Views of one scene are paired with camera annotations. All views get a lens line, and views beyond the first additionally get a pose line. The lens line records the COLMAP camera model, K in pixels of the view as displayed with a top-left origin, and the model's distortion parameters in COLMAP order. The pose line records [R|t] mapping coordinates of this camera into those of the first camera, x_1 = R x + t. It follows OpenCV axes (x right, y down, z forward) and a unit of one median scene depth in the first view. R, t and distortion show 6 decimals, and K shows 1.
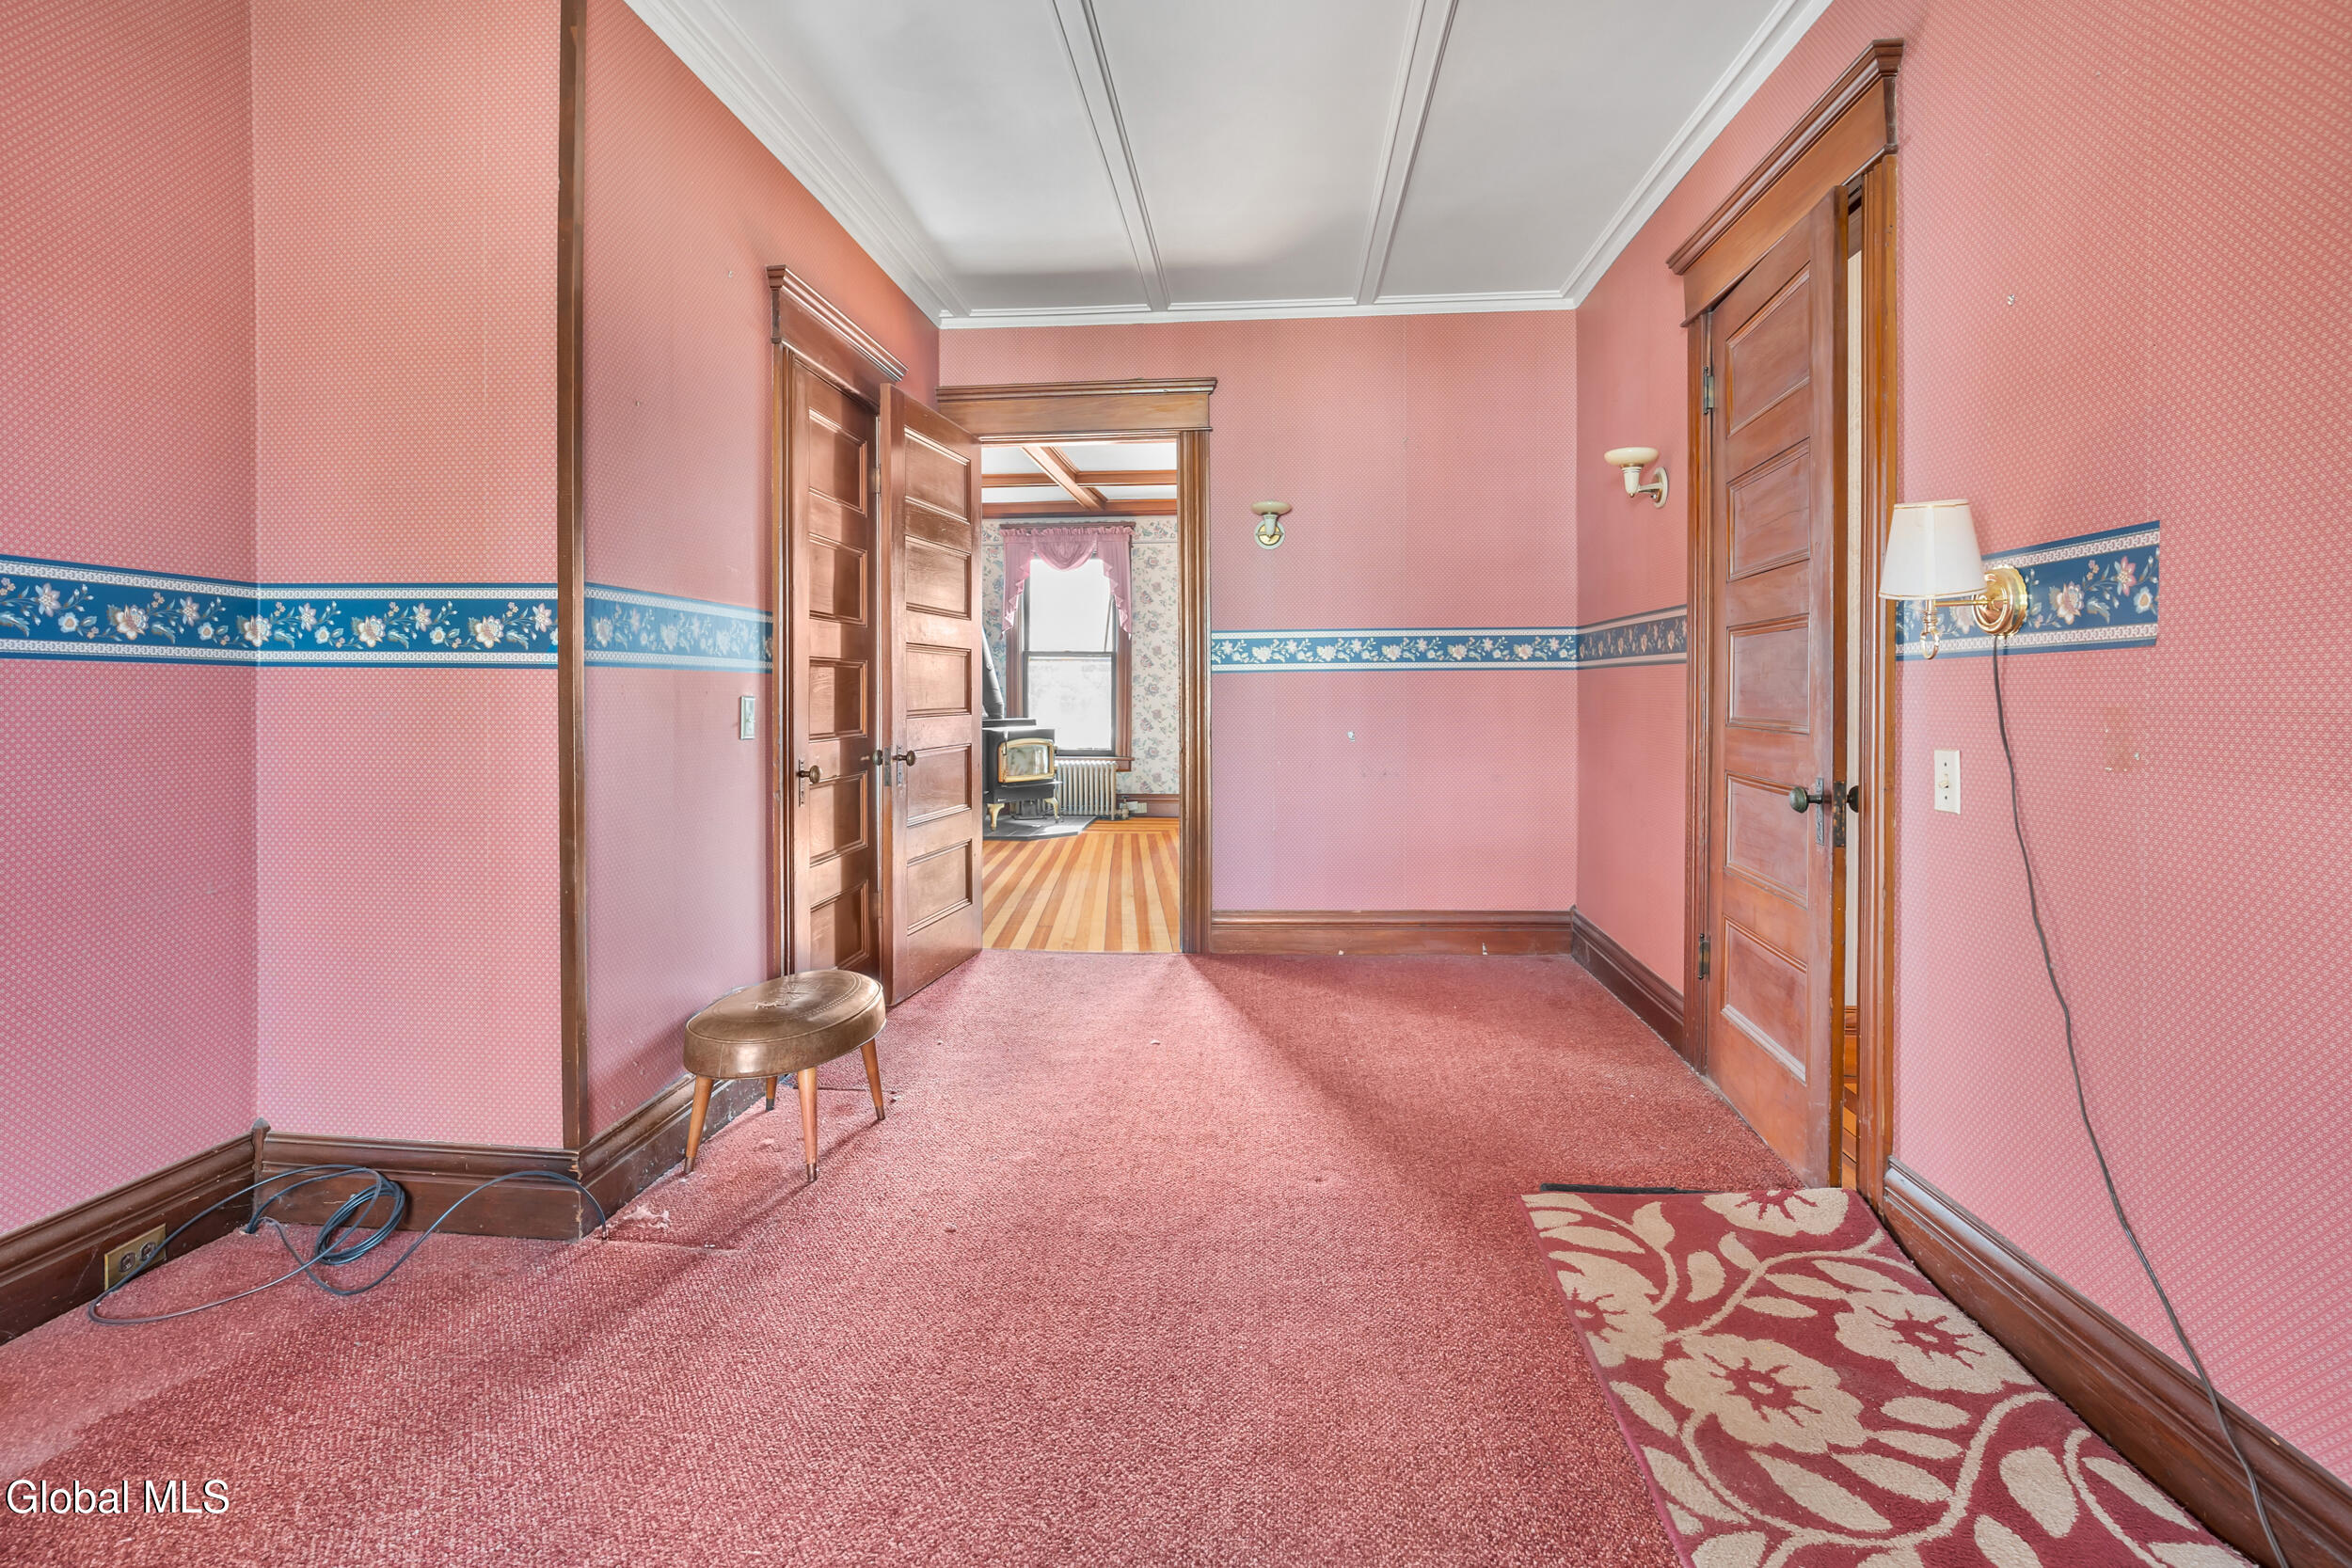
lens RADIAL K [[1117.5, 0, 1153.0], [0, 1117.5, 717.1], [0, 0, 1]] dist [-0.002976, 0.001279]
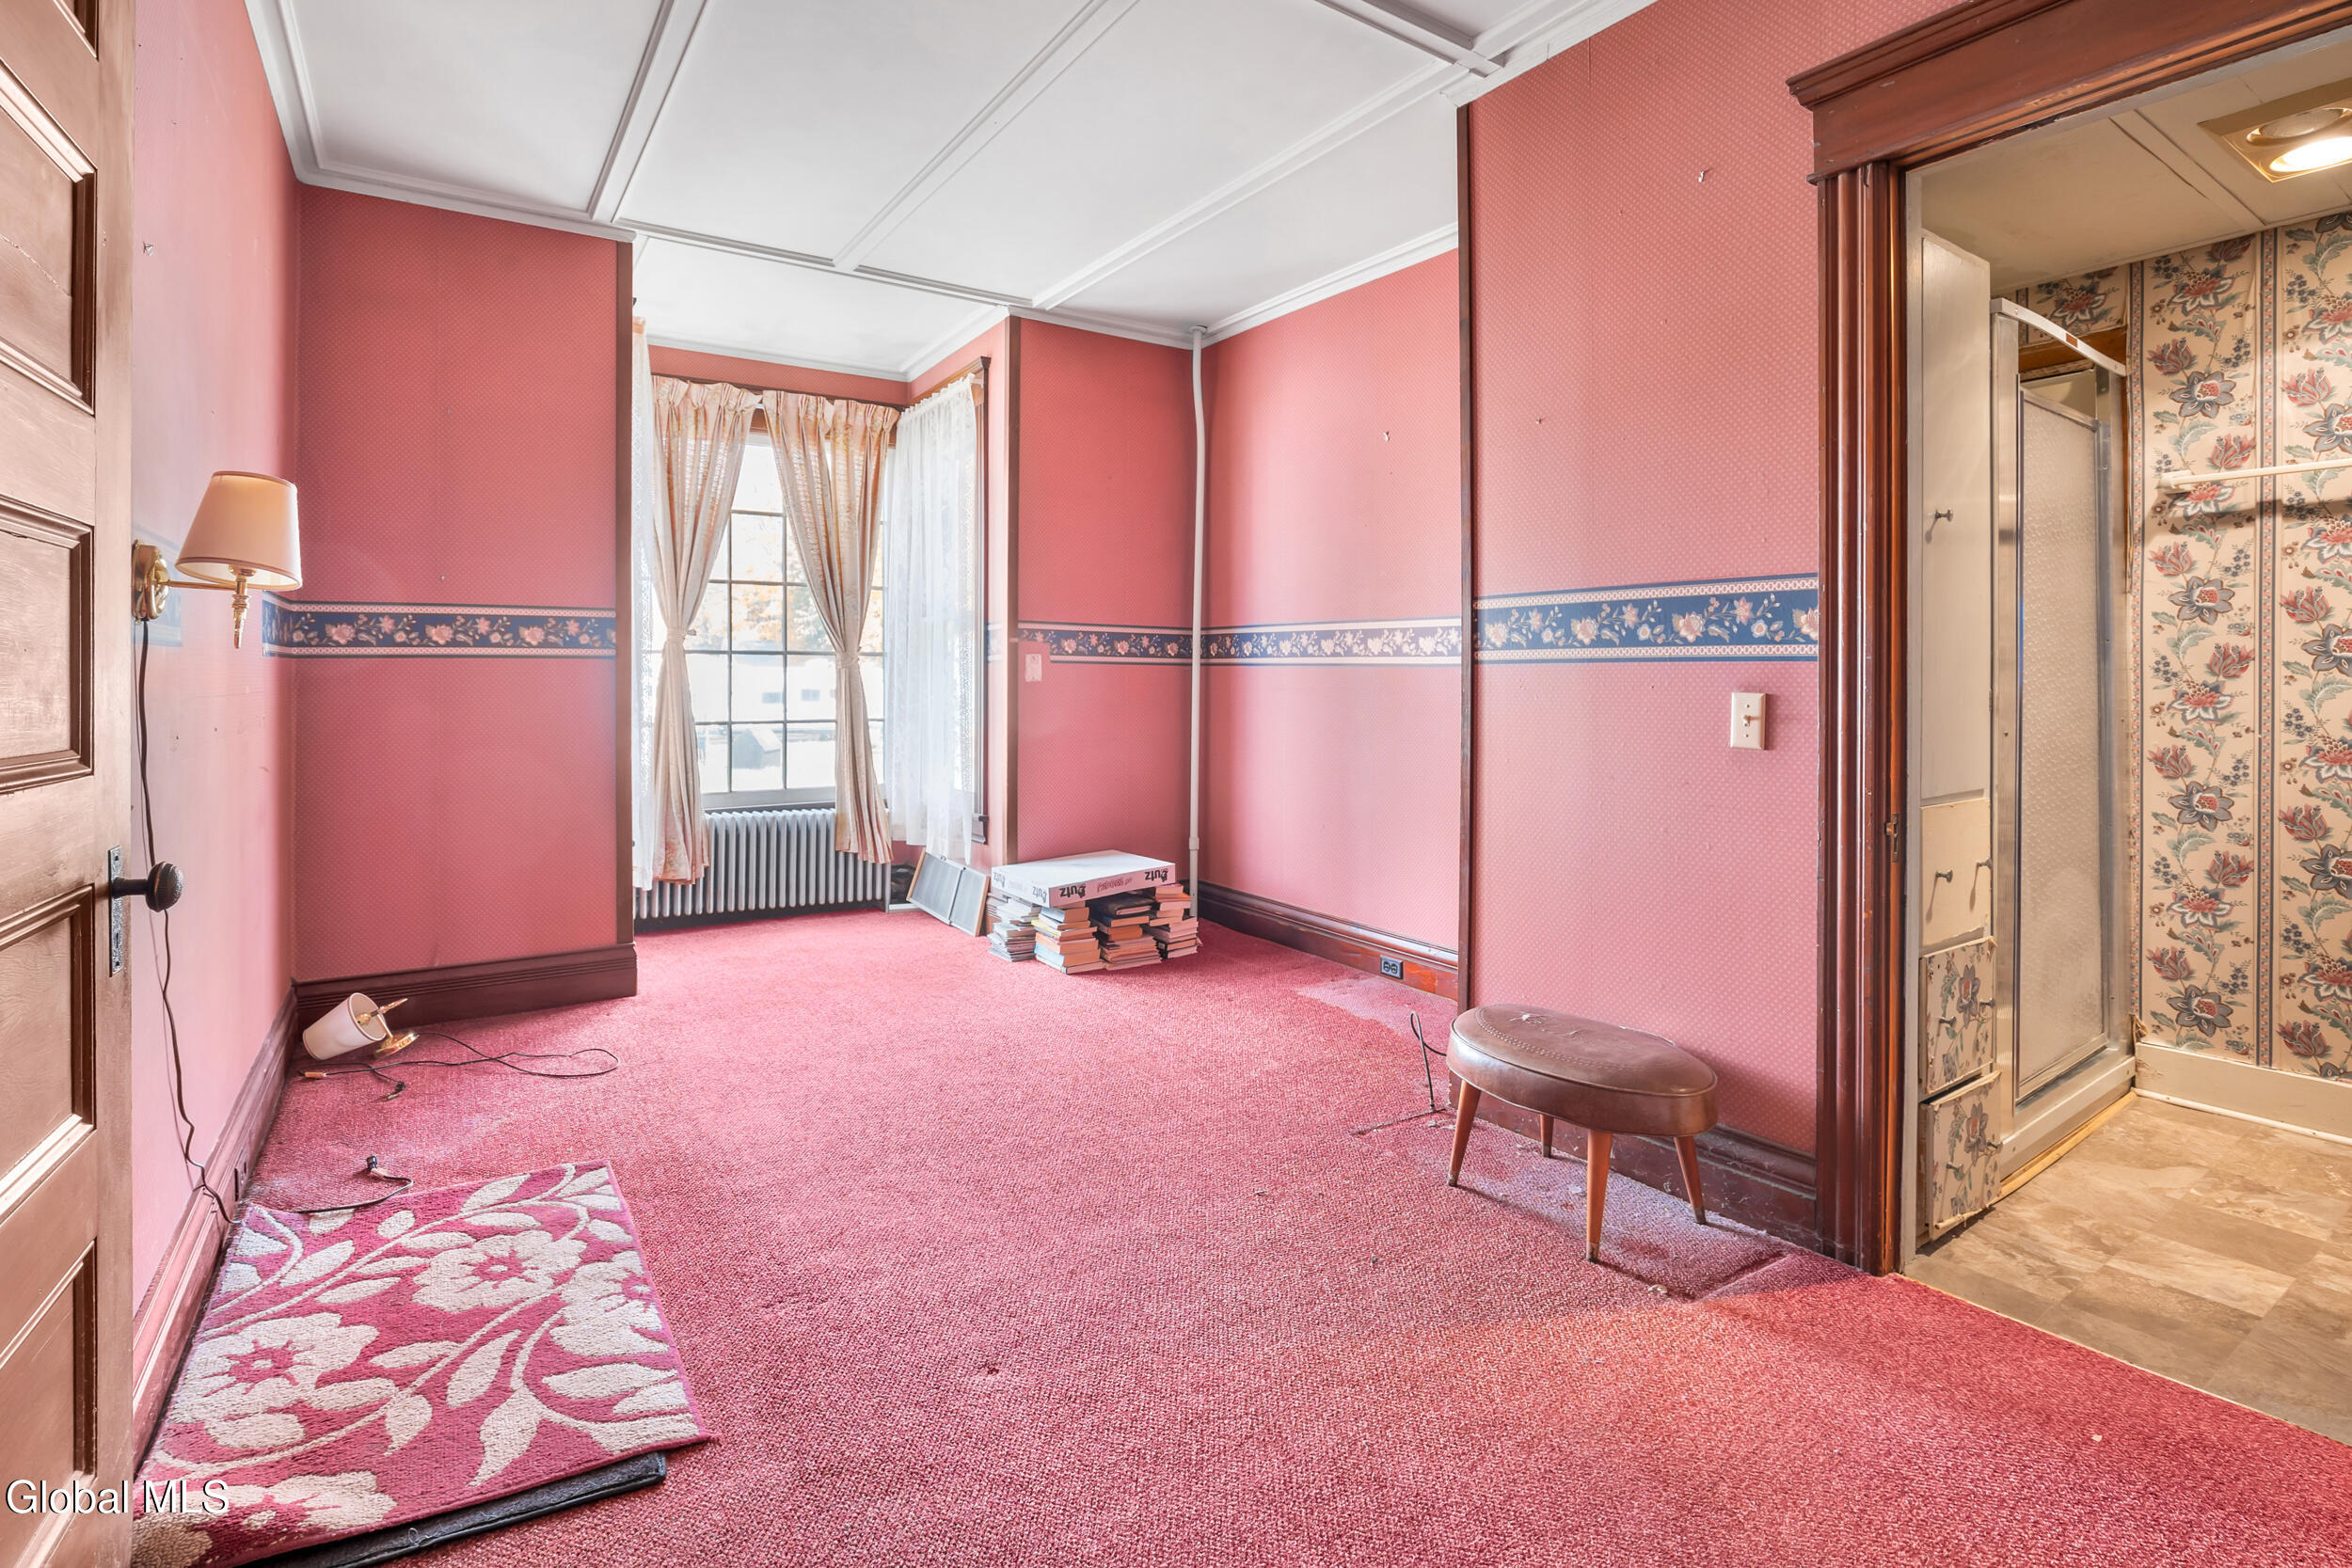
lens RADIAL K [[1117.5, 0, 1194.3], [0, 1117.5, 683.5], [0, 0, 1]] dist [-0.002976, 0.001279]
pose [[-0.754339, 0.004011, -0.656472, 0.676035], [0.000569, 0.999985, 0.005456, -0.029592], [0.656484, 0.003742, -0.754330, 2.113141]]
